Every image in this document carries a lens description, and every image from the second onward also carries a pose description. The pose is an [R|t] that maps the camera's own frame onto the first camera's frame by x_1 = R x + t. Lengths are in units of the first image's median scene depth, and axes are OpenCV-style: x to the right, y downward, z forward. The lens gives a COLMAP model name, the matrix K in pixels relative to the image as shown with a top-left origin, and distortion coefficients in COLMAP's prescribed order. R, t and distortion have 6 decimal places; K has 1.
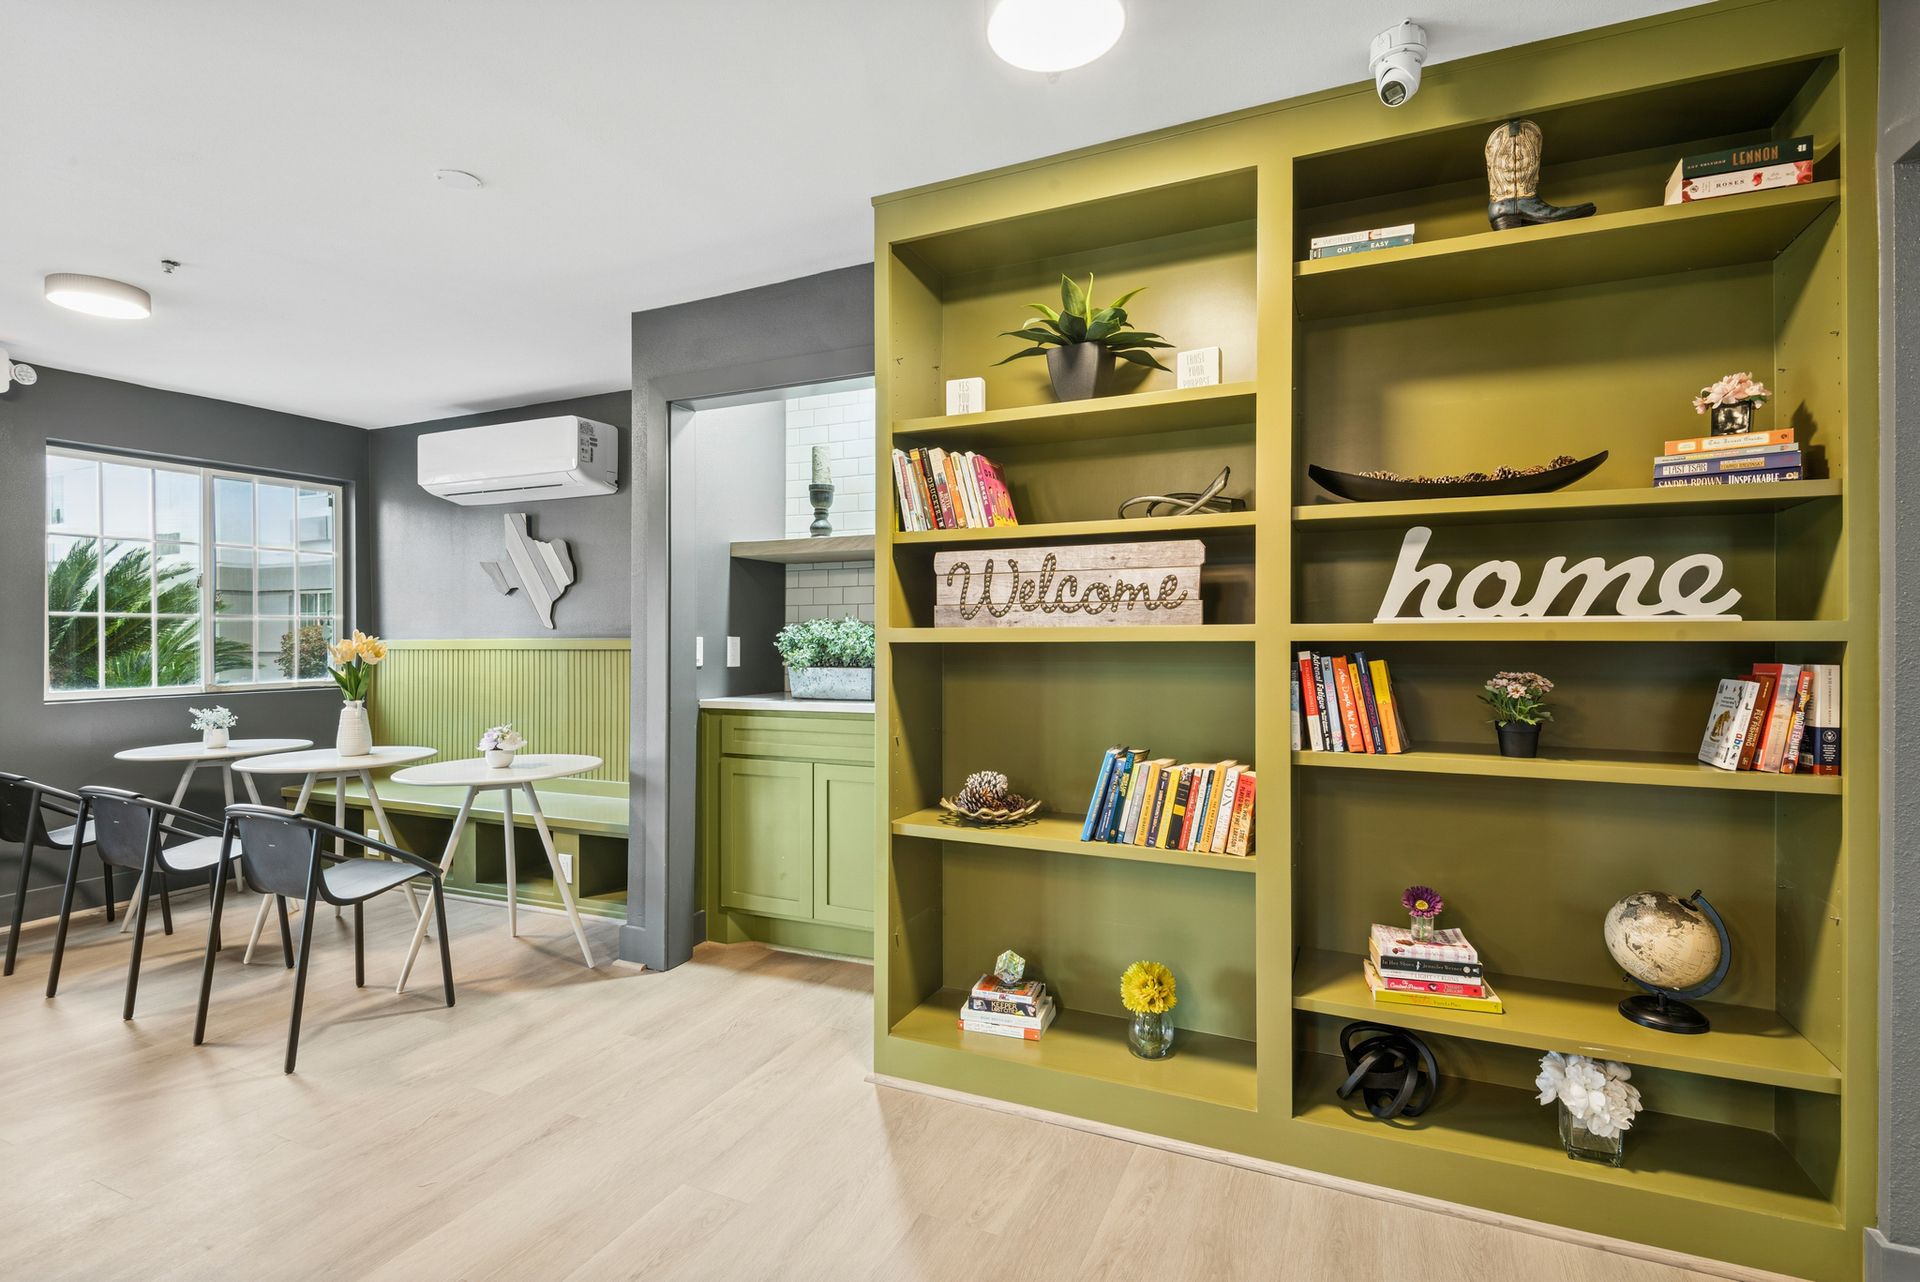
lens RADIAL K [[917.6, 0, 959.4], [0, 917.6, 645.9], [0, 0, 1]] dist [0.033152, -0.026662]
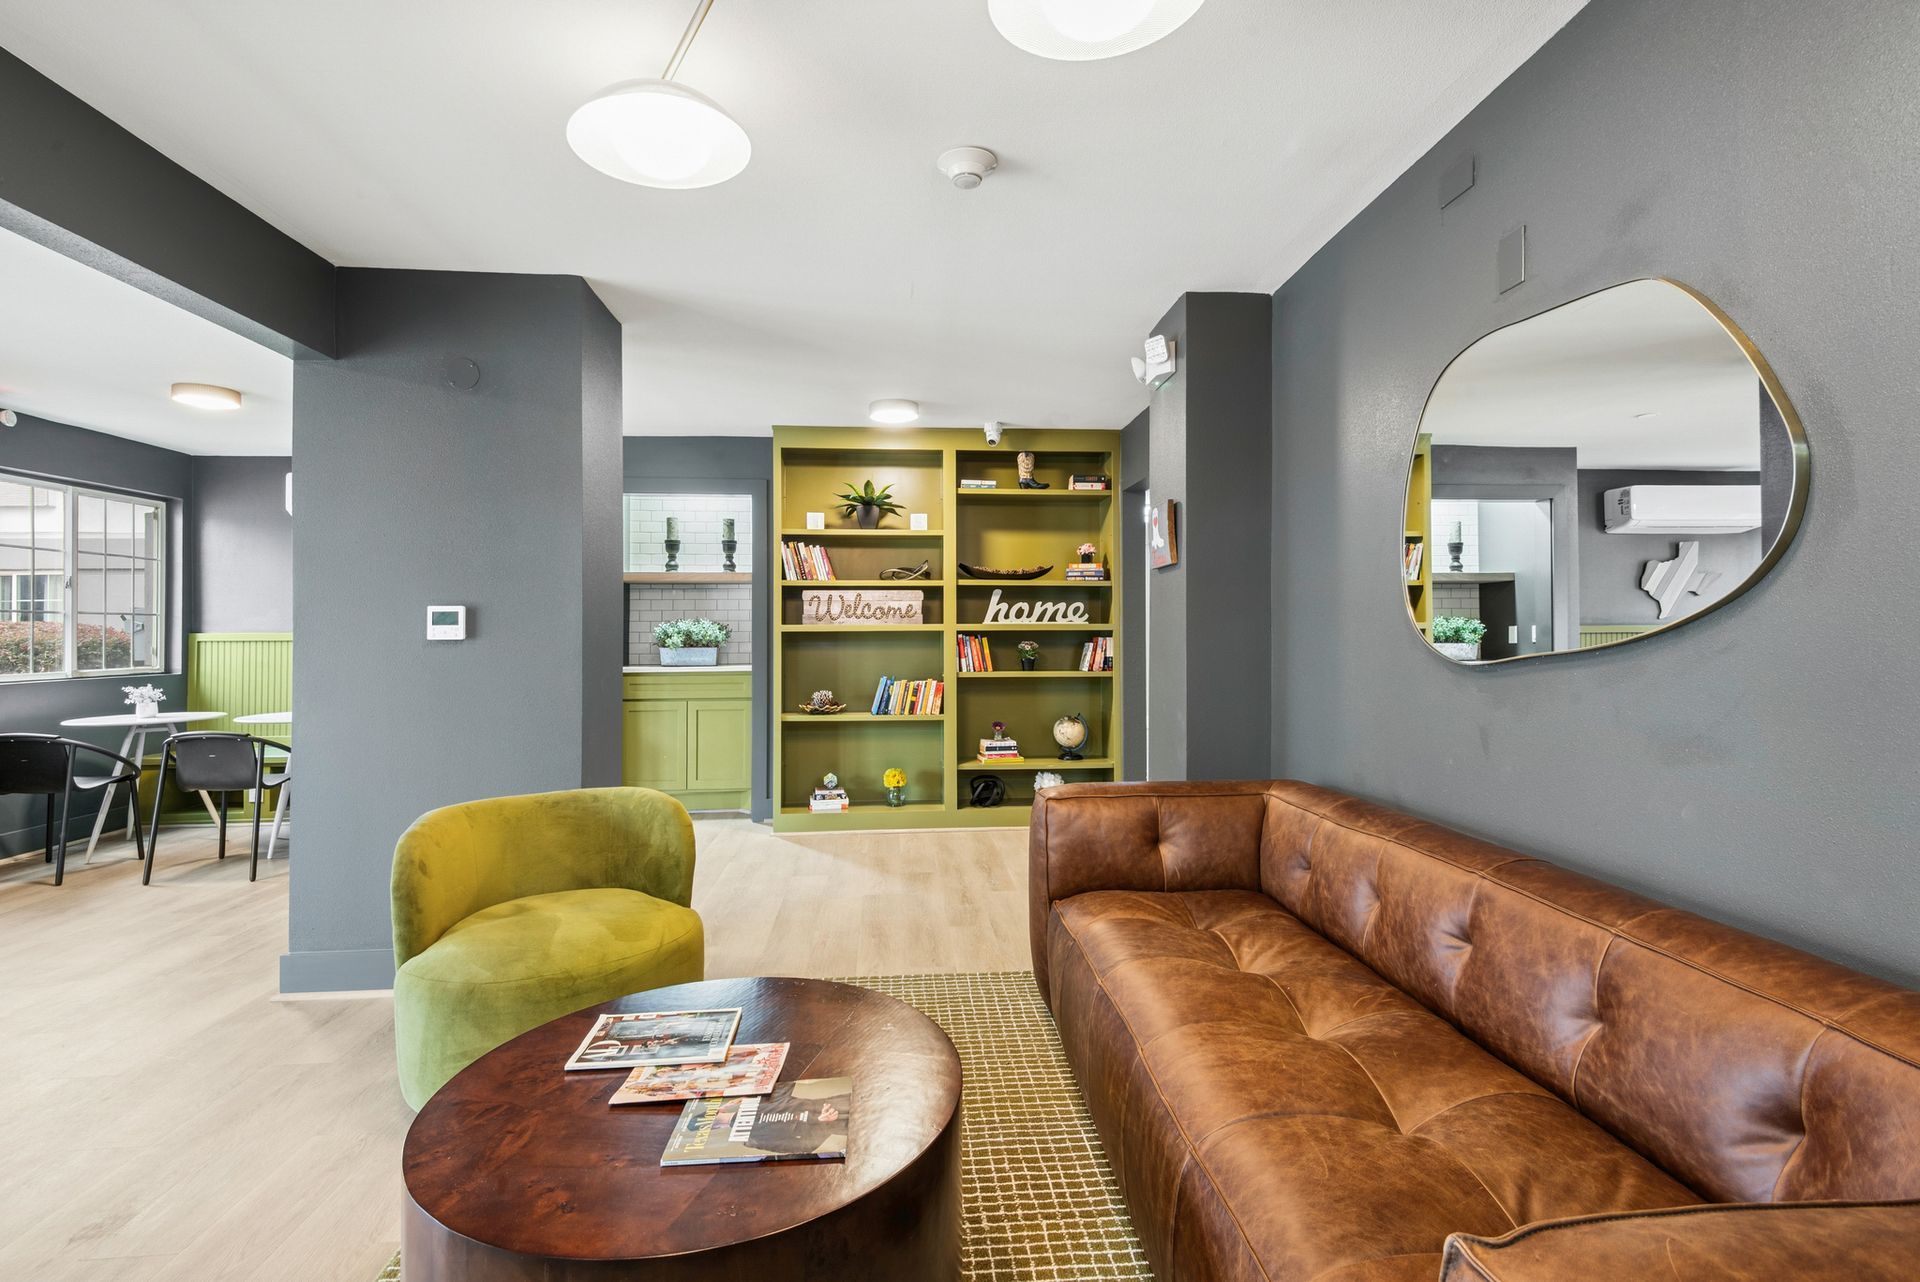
lens RADIAL K [[879.9, 0, 962.4], [0, 879.9, 634.5], [0, 0, 1]] dist [0.036100, -0.023090]
pose [[0.877655, -0.000289, 0.479292, -0.835194], [0.005928, 0.999930, -0.010252, 0.032207], [-0.479255, 0.011839, 0.877596, -1.226574]]
